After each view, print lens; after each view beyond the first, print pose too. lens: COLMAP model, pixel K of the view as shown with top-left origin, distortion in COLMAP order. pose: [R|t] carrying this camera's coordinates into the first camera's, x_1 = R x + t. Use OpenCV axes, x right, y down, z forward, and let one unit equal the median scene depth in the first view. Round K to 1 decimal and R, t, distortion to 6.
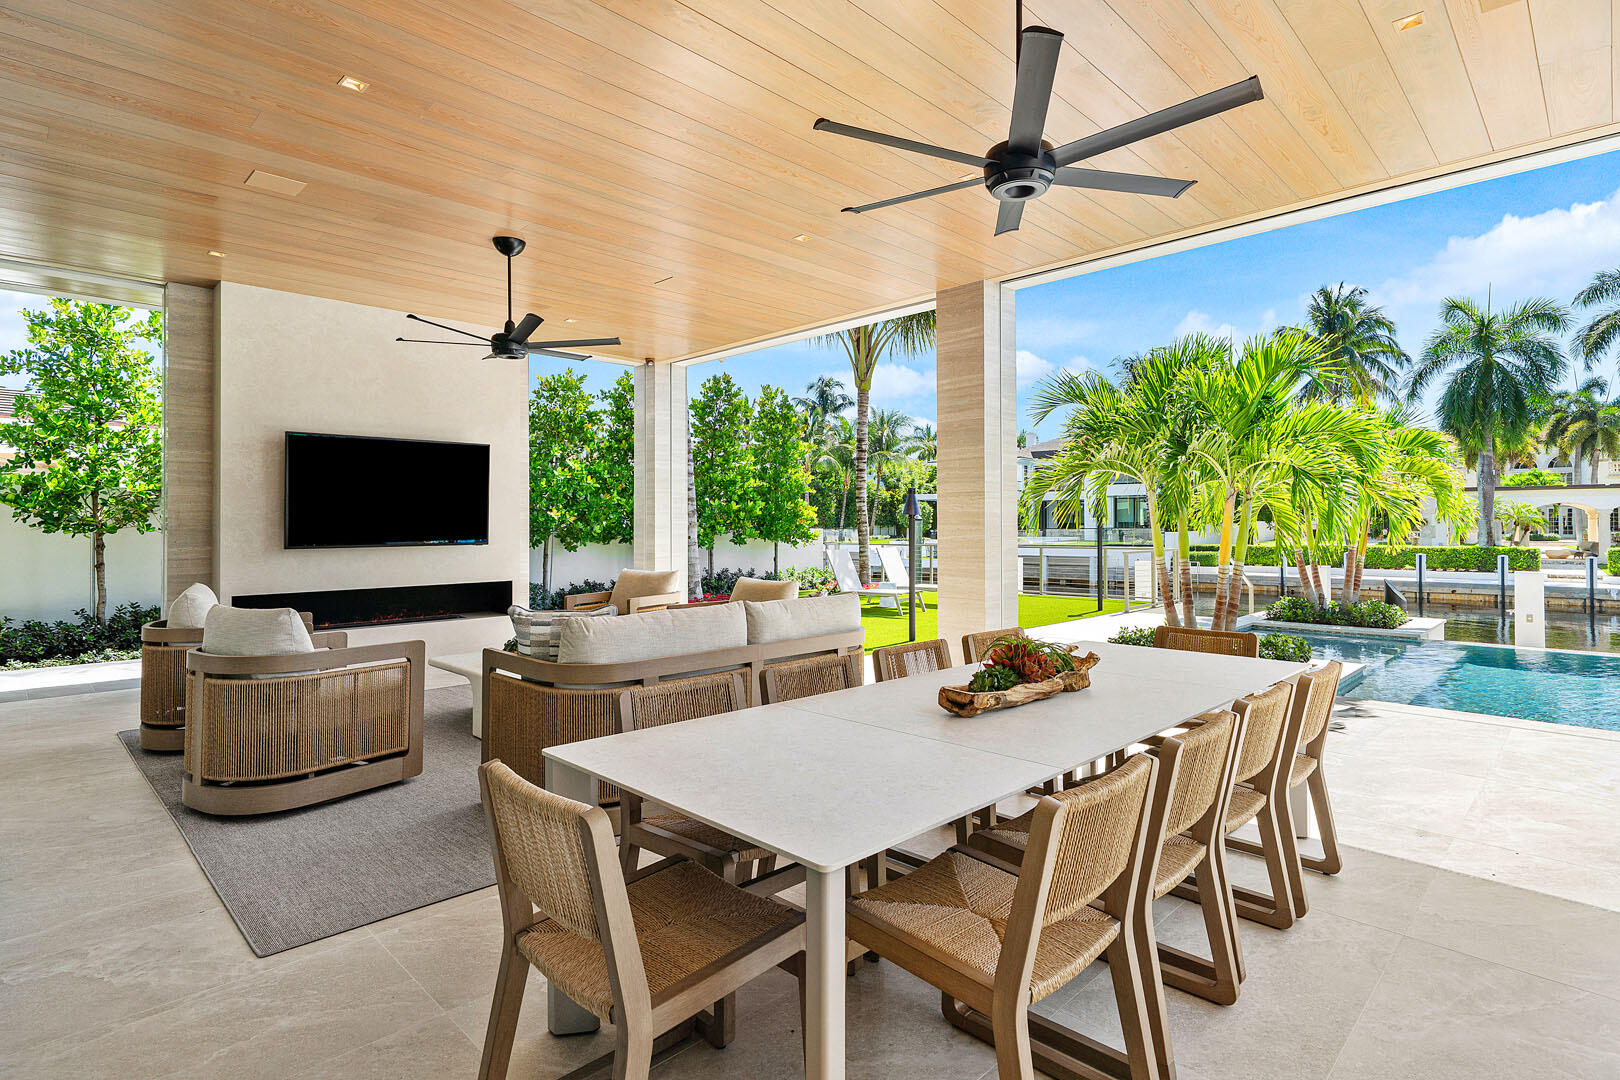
lens RADIAL K [[827.0, 0, 803.5], [0, 827.0, 528.0], [0, 0, 1]] dist [-0.010987, -0.000420]
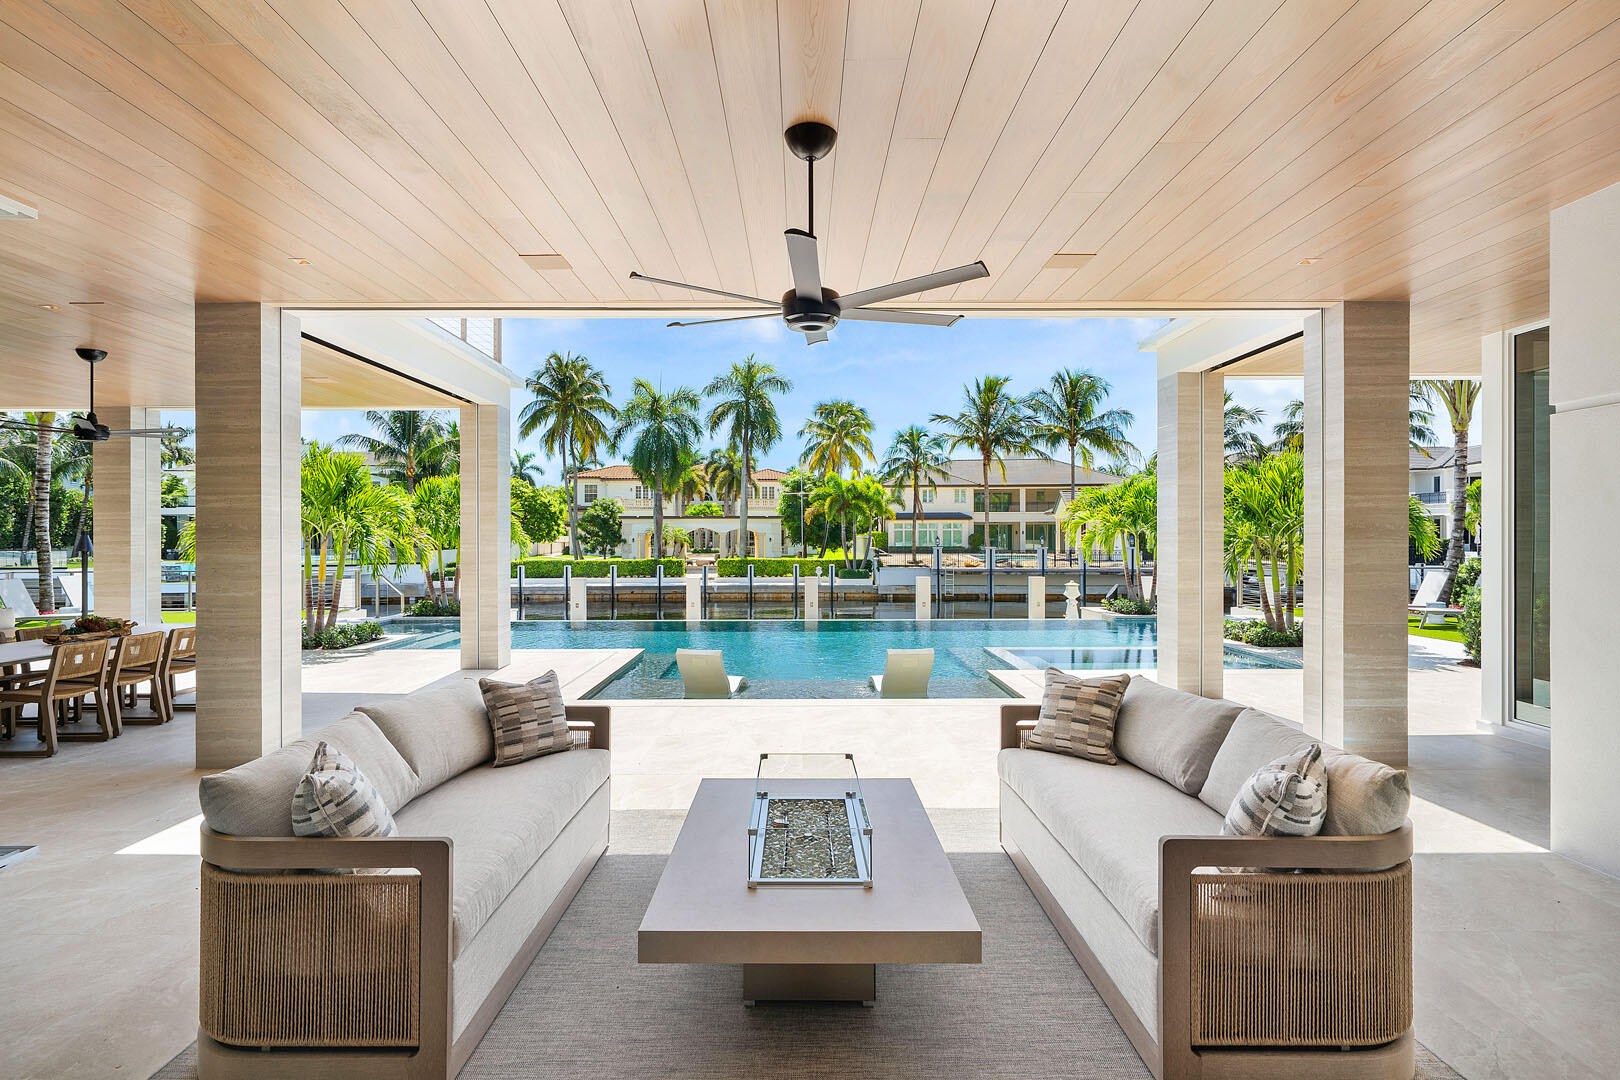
lens RADIAL K [[827.0, 0, 818.2], [0, 827.0, 541.1], [0, 0, 1]] dist [-0.010987, -0.000420]
pose [[0.687294, -0.003675, 0.726370, -0.002351], [0.005635, 0.999984, -0.000273, -0.006195], [-0.726357, 0.004281, 0.687304, -0.169608]]
